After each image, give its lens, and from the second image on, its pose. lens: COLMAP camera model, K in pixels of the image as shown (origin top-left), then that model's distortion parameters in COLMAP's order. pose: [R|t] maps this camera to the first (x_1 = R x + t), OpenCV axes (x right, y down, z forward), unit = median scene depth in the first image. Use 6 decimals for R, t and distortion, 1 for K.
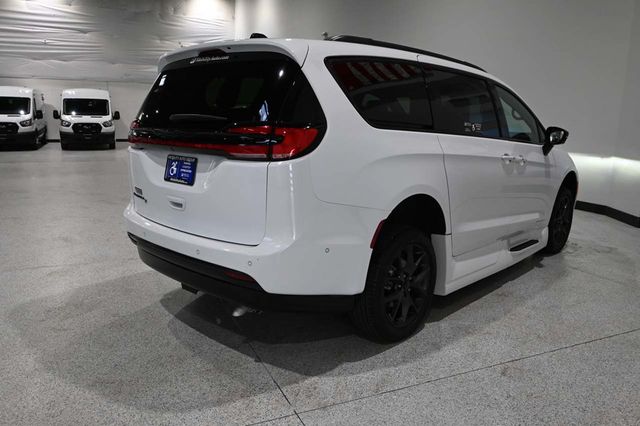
lens RADIAL K [[506.7, 0, 320.4], [0, 506.7, 214.7], [0, 0, 1]] dist [-0.002295, 0.000031]
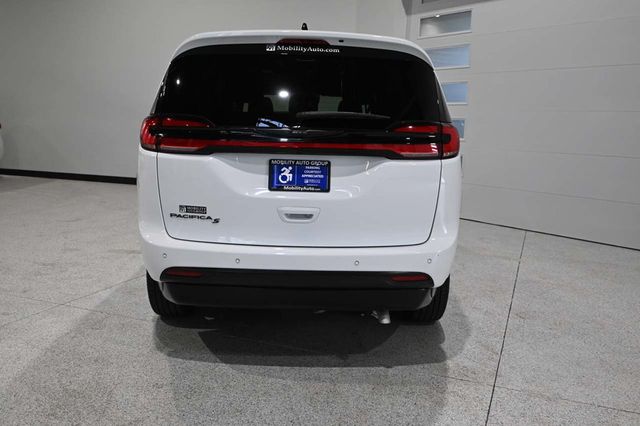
lens RADIAL K [[575.6, 0, 320.1], [0, 575.6, 213.6], [0, 0, 1]] dist [0.002043, -0.001743]
pose [[0.702122, -0.105515, 0.704196, -0.970765], [0.118415, 0.992491, 0.030646, -0.052243], [-0.702141, 0.061870, 0.709344, 0.296913]]
